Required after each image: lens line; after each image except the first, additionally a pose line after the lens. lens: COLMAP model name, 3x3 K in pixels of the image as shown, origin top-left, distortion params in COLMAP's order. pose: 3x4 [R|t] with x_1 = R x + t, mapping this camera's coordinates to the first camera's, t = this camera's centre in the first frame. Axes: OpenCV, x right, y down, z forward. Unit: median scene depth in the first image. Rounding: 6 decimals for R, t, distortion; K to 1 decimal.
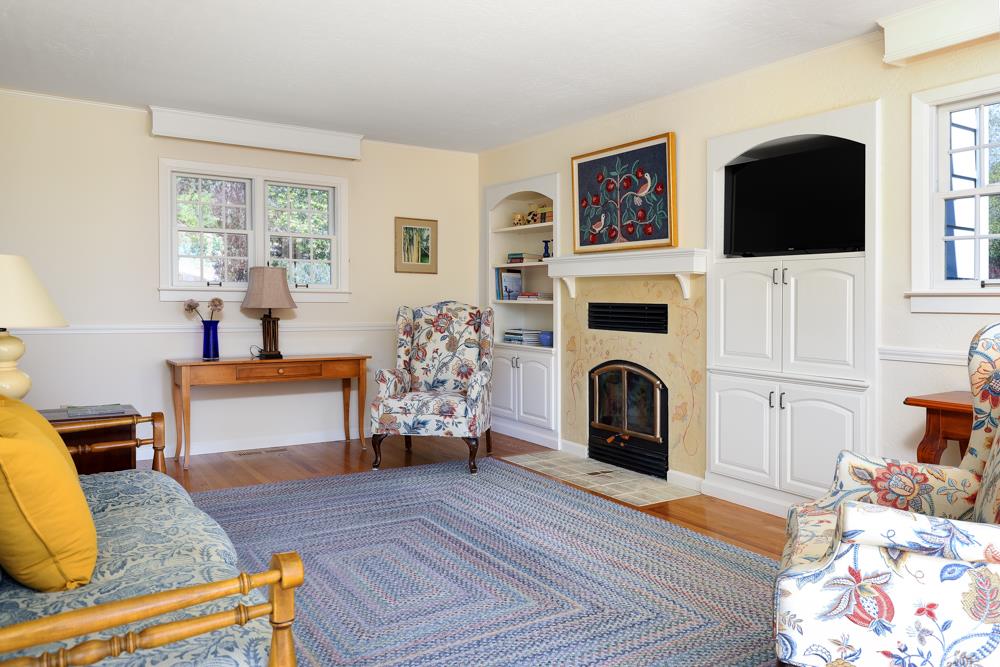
lens RADIAL K [[736.2, 0, 502.0], [0, 736.2, 297.5], [0, 0, 1]] dist [0.000724, 0.000343]
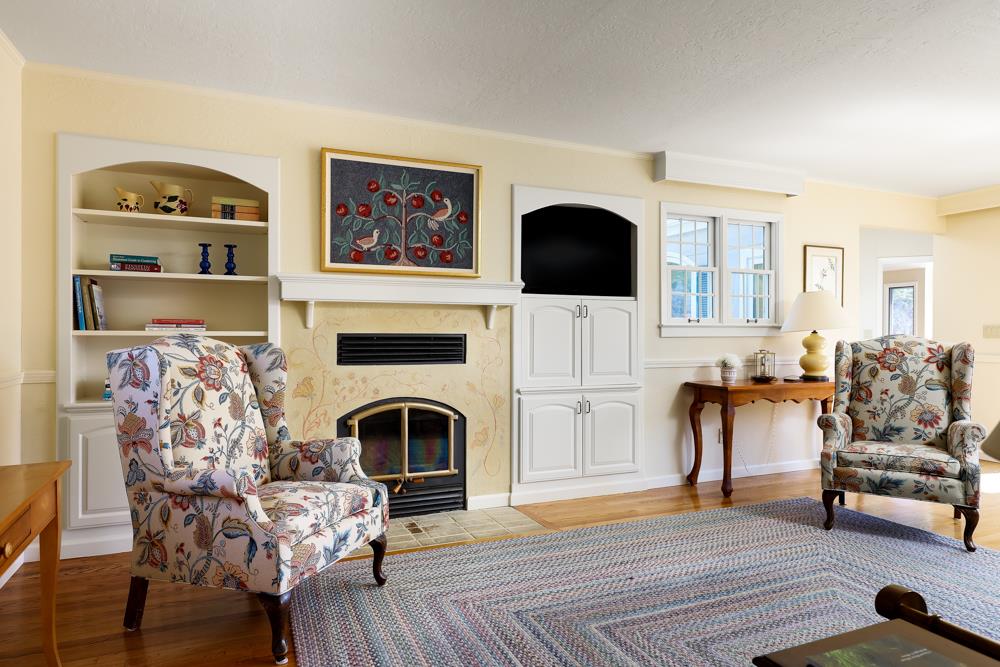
lens RADIAL K [[648.0, 0, 464.9], [0, 648.0, 320.6], [0, 0, 1]] dist [-0.016230, 0.000115]
pose [[0.151647, 0.001753, 0.988433, -0.631937], [-0.007872, 0.999969, -0.000565, -0.008684], [-0.988403, -0.007696, 0.151656, 0.840569]]
